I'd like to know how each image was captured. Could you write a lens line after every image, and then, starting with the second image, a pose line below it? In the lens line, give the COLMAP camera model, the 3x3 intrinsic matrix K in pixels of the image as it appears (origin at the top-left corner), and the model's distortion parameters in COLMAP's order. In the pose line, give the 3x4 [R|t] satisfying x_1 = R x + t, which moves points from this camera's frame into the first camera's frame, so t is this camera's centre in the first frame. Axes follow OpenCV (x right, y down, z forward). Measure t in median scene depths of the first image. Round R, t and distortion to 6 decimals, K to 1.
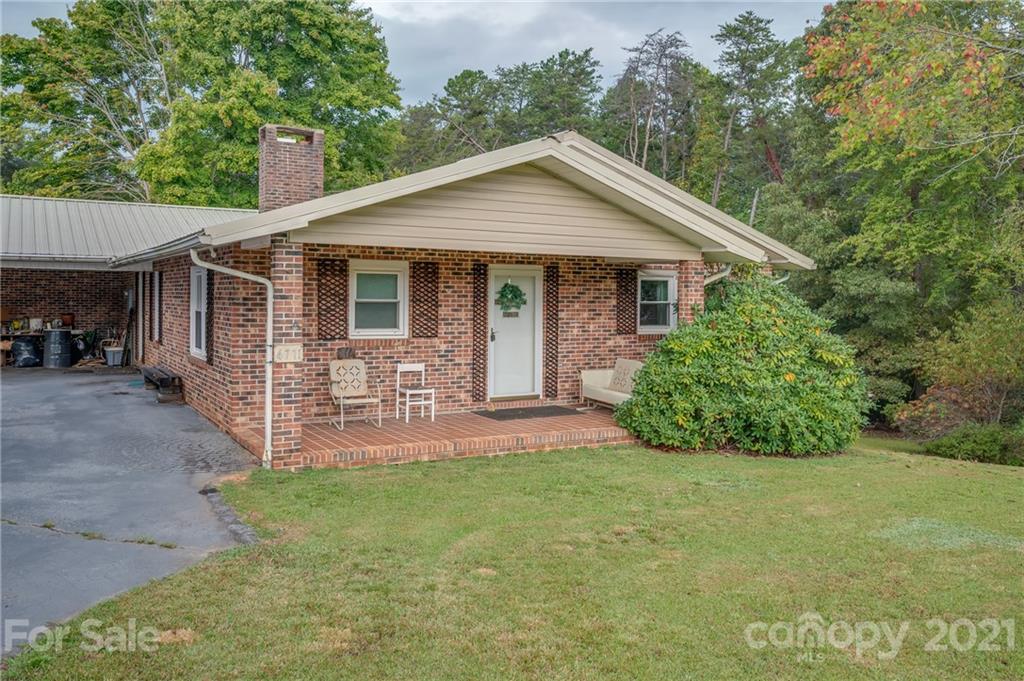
lens RADIAL K [[824.8, 0, 513.0], [0, 824.8, 298.9], [0, 0, 1]] dist [0.003245, 0.000787]
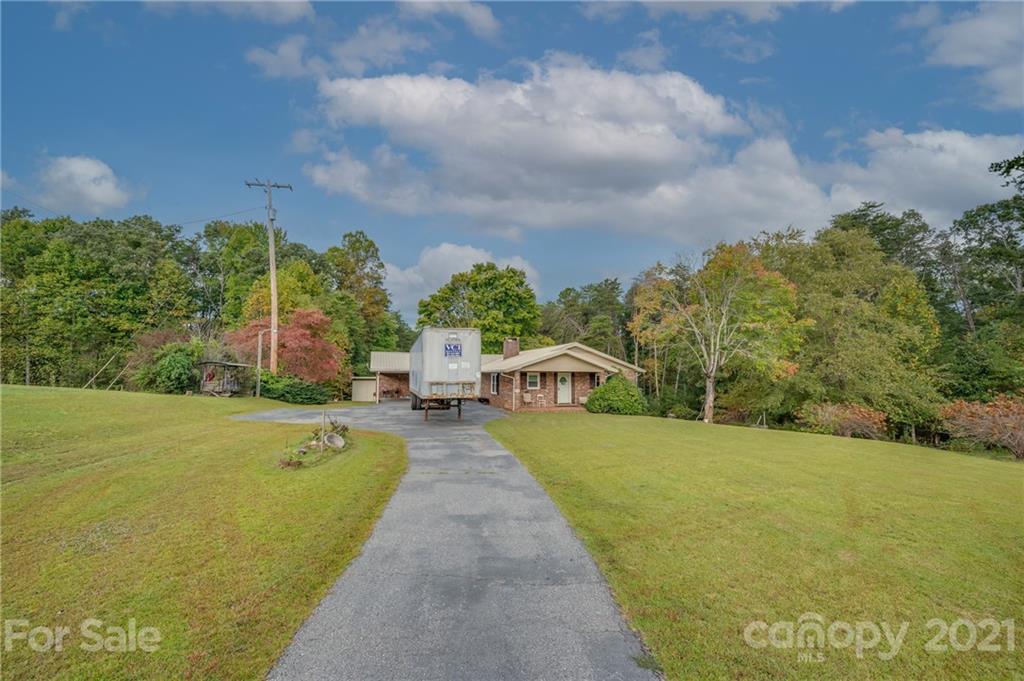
lens RADIAL K [[393.4, 0, 512.0], [0, 393.4, 340.5], [0, 0, 1]] dist [-0.000226, -0.000004]
pose [[0.976421, -0.025515, -0.214363, 0.198241], [0.004450, 0.995159, -0.098181, -0.008372], [0.215831, 0.094912, 0.971807, -1.185655]]
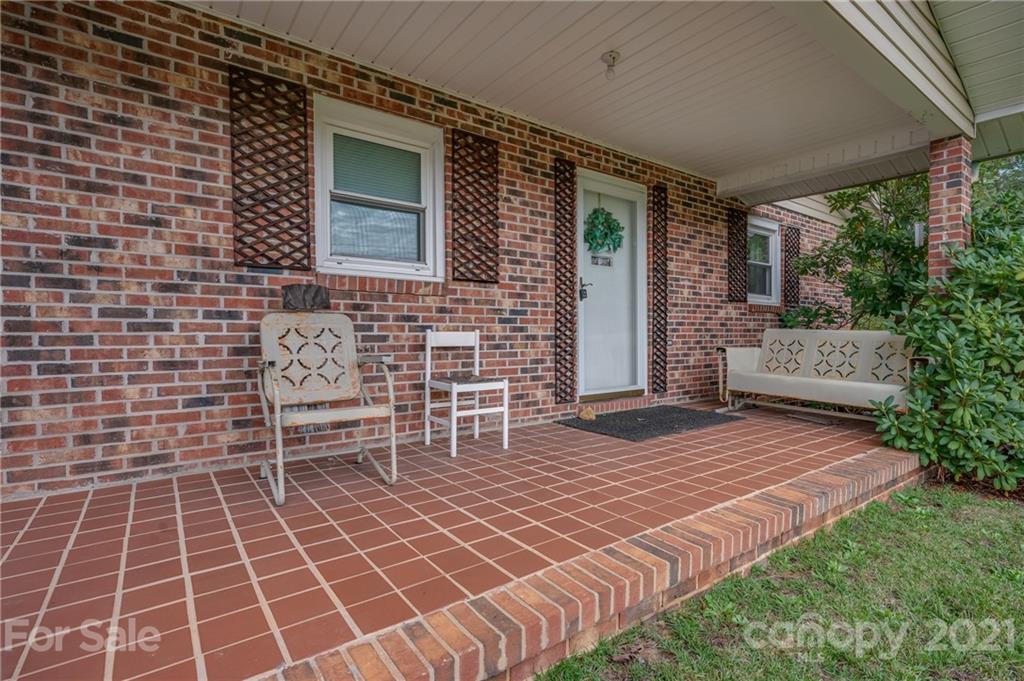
lens RADIAL K [[482.7, 0, 512.0], [0, 482.7, 340.5], [0, 0, 1]] dist [-0.000991, -0.000203]
pose [[0.994948, -0.017969, 0.098768, -0.114184], [0.017625, 0.999835, 0.004350, 0.081425], [-0.098830, -0.002587, 0.995101, 0.693304]]
